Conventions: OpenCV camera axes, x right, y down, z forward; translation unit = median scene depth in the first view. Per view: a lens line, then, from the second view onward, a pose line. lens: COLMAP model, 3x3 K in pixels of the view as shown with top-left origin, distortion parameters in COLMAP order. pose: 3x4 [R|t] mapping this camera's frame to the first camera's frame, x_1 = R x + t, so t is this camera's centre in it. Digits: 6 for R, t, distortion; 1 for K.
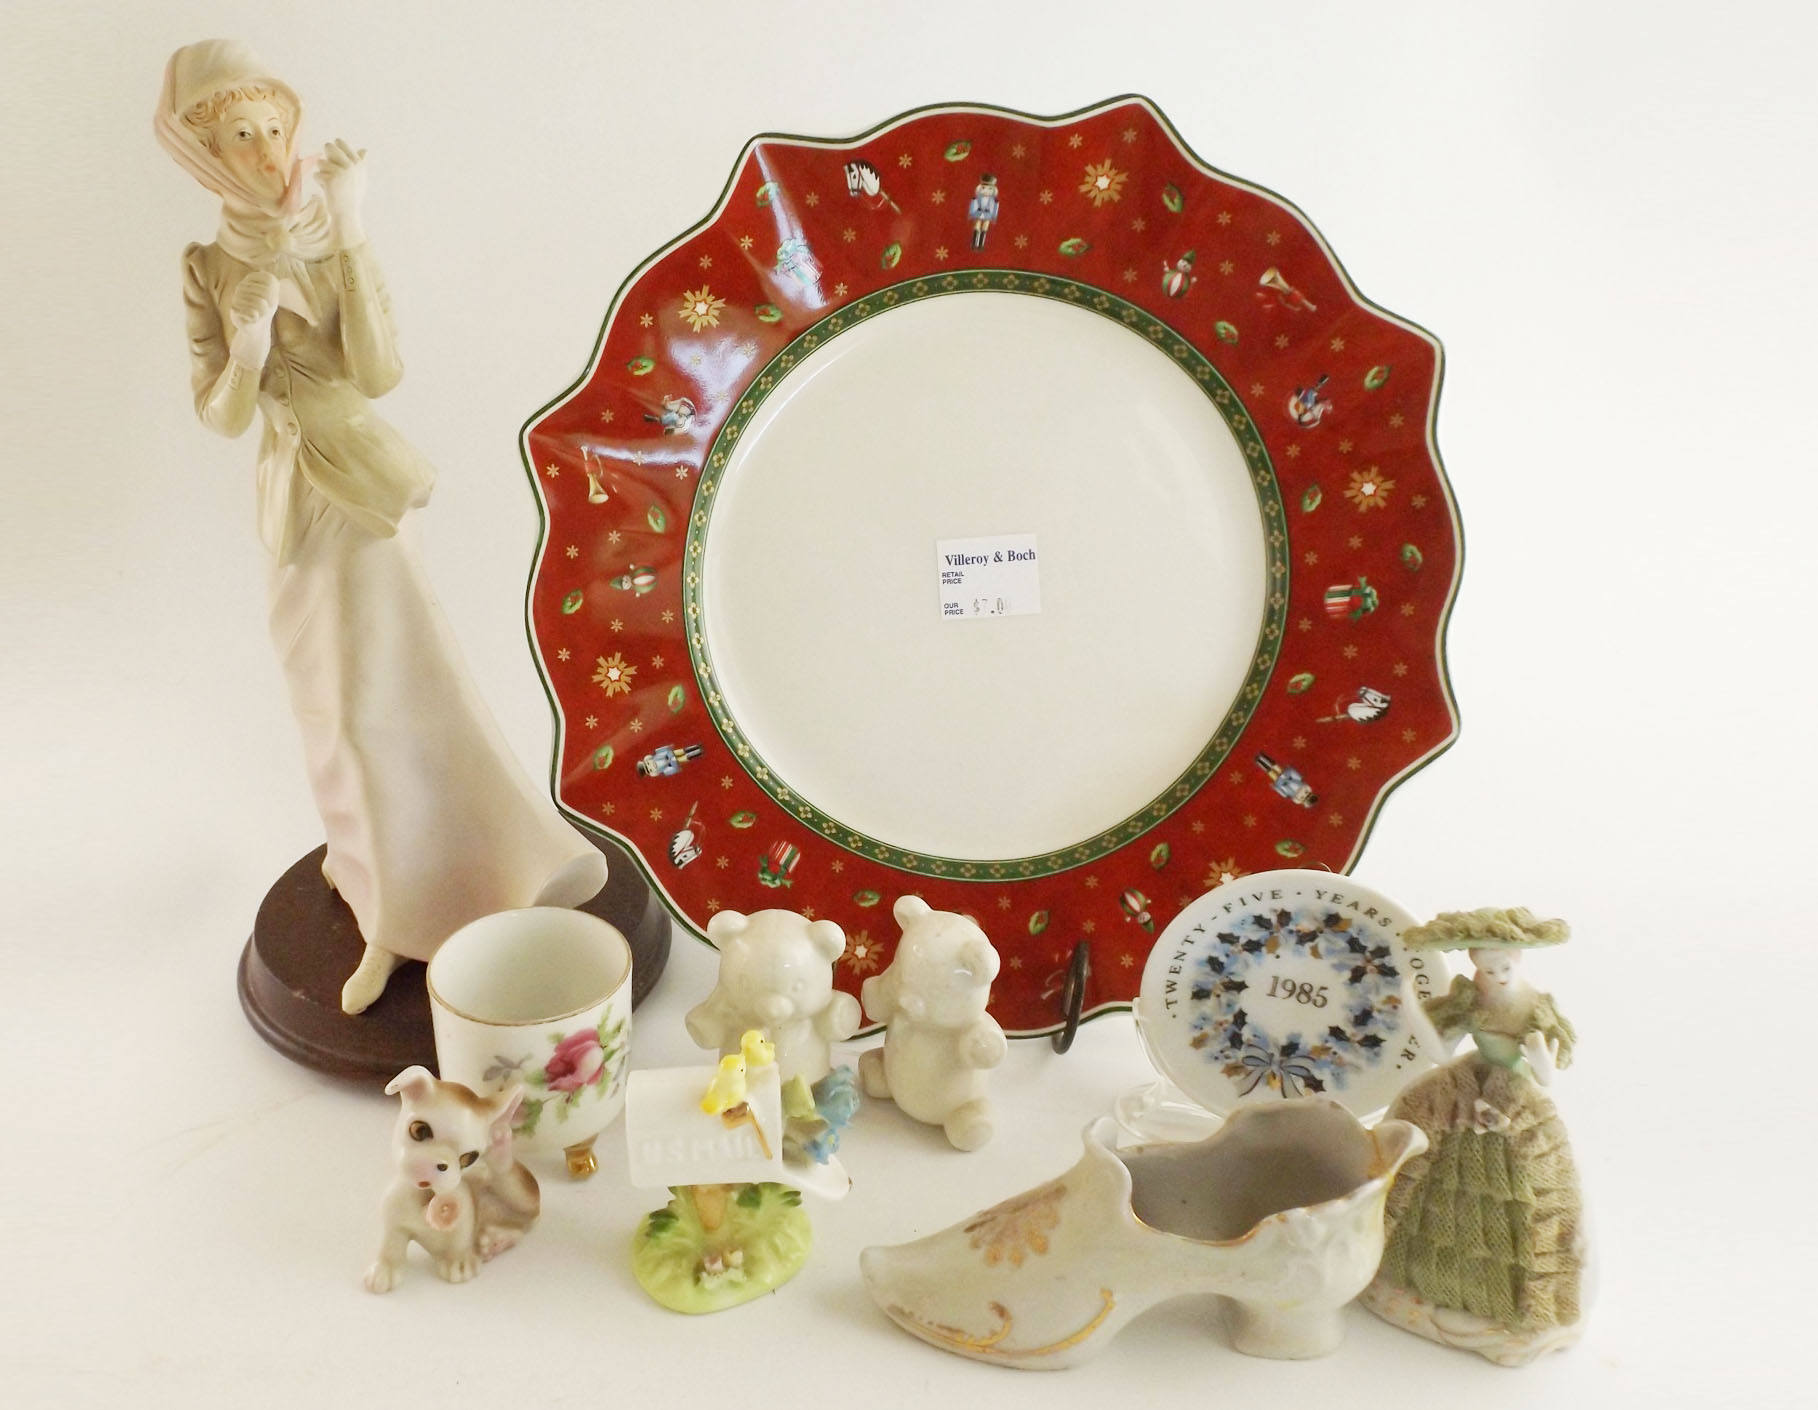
lens RADIAL K [[1442.6, 0, 826.2], [0, 1442.6, 685.8], [0, 0, 1]] dist [0.004385, -0.035955]
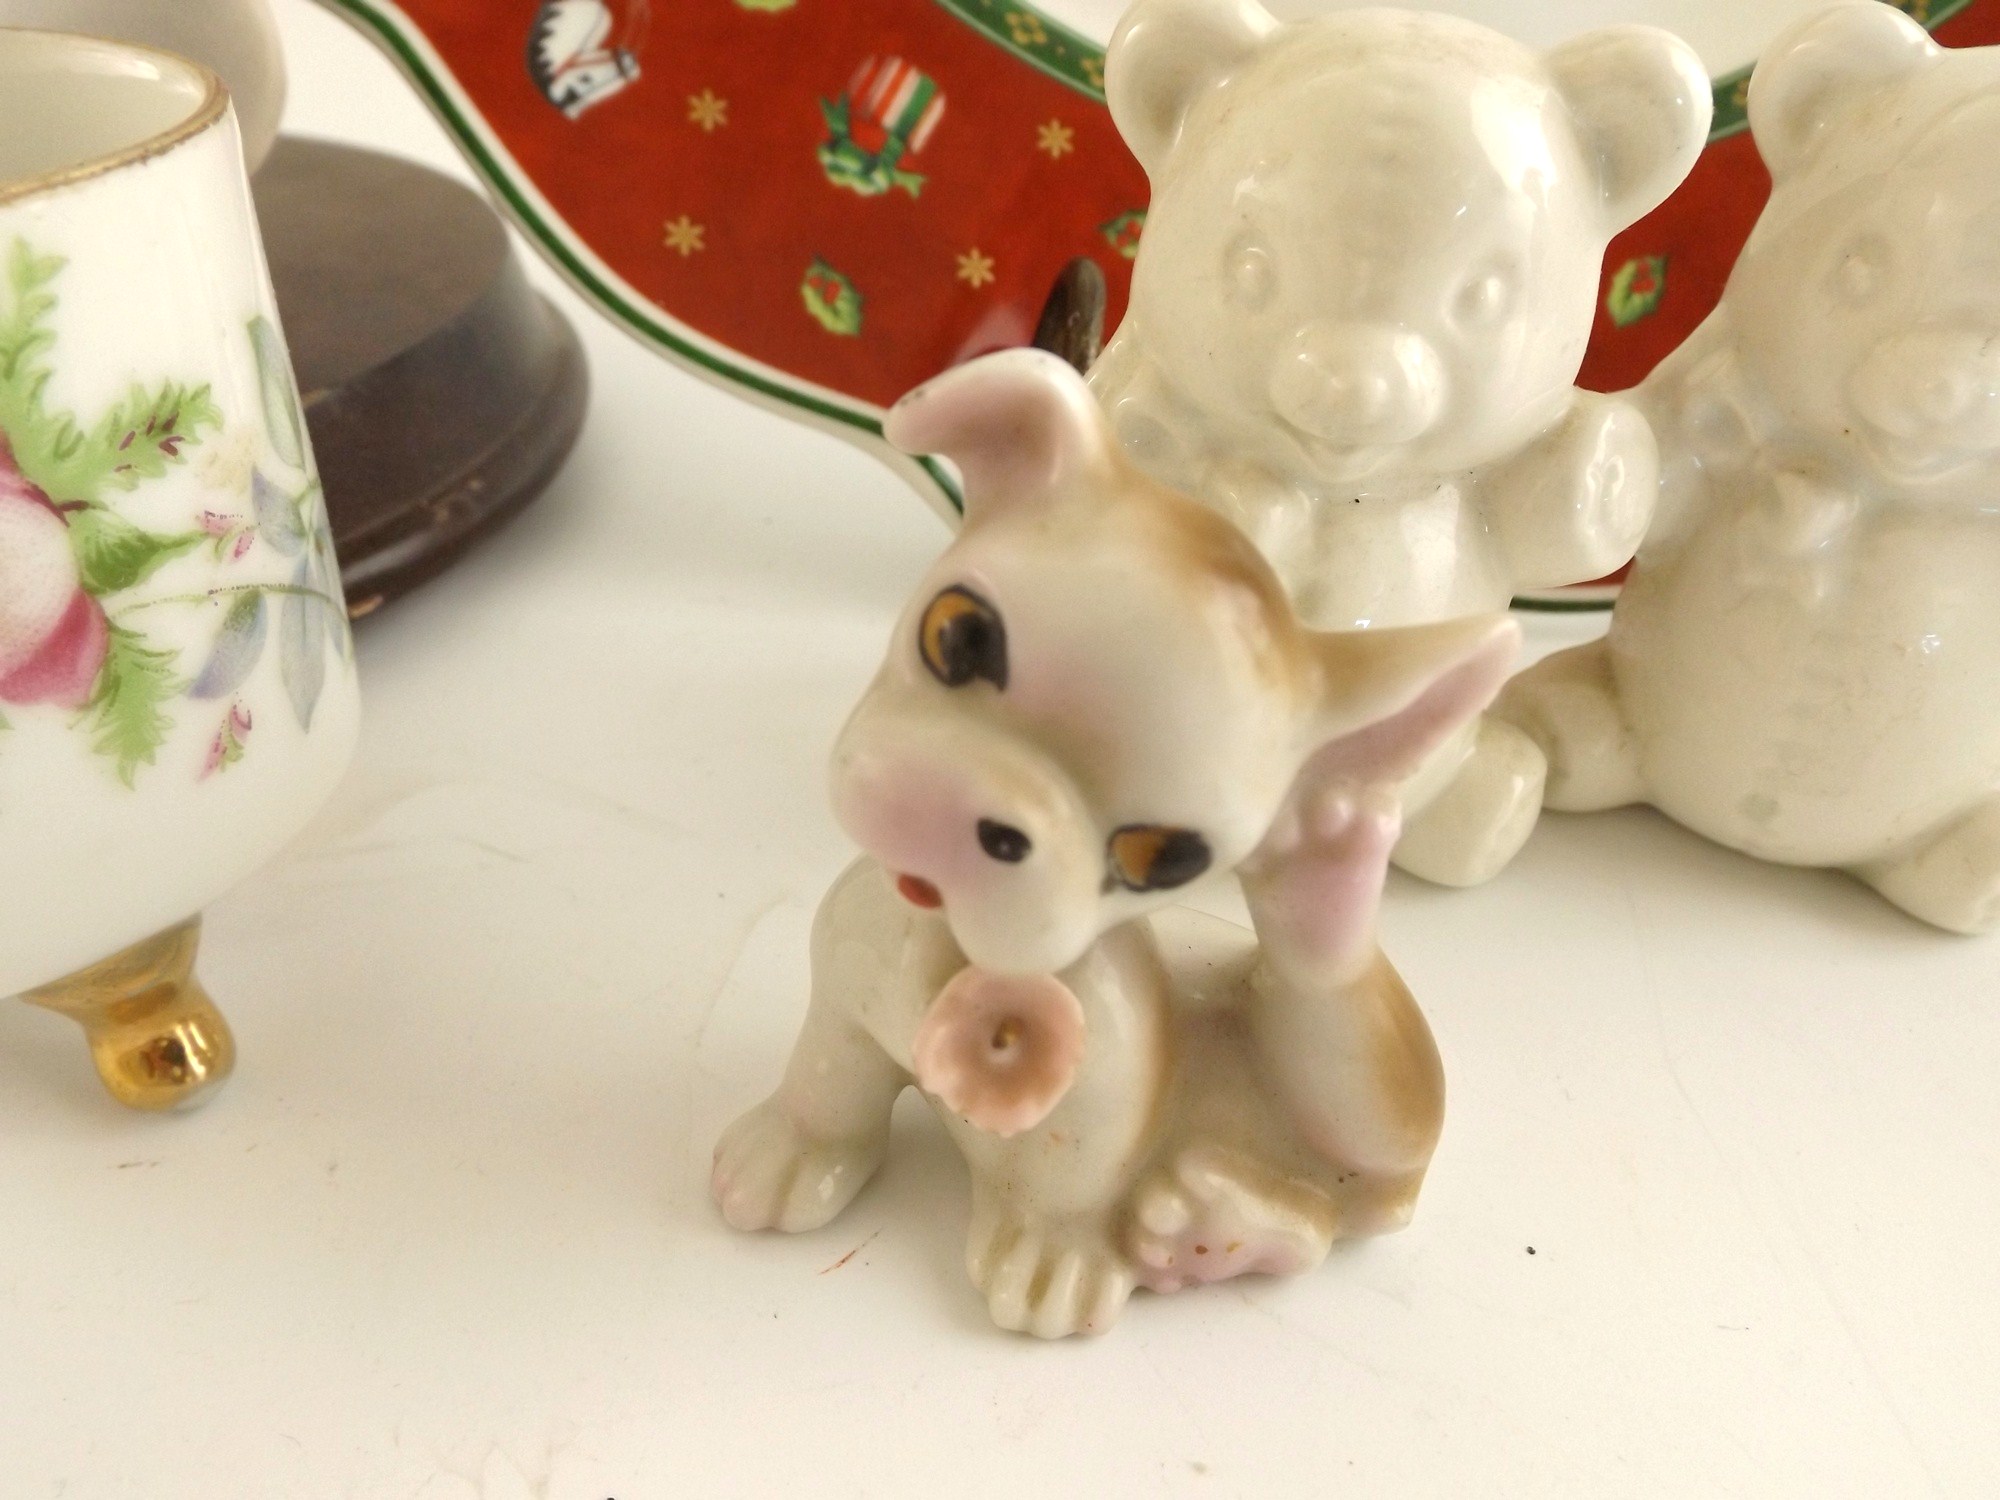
lens RADIAL K [[1444.7, 0, 1001.8], [0, 1444.7, 737.0], [0, 0, 1]] dist [-0.009867, -0.007706]
pose [[0.995682, -0.039004, 0.084244, -0.046221], [0.023983, 0.984724, 0.172463, 0.246038], [-0.089683, -0.169698, 0.981407, 0.778592]]
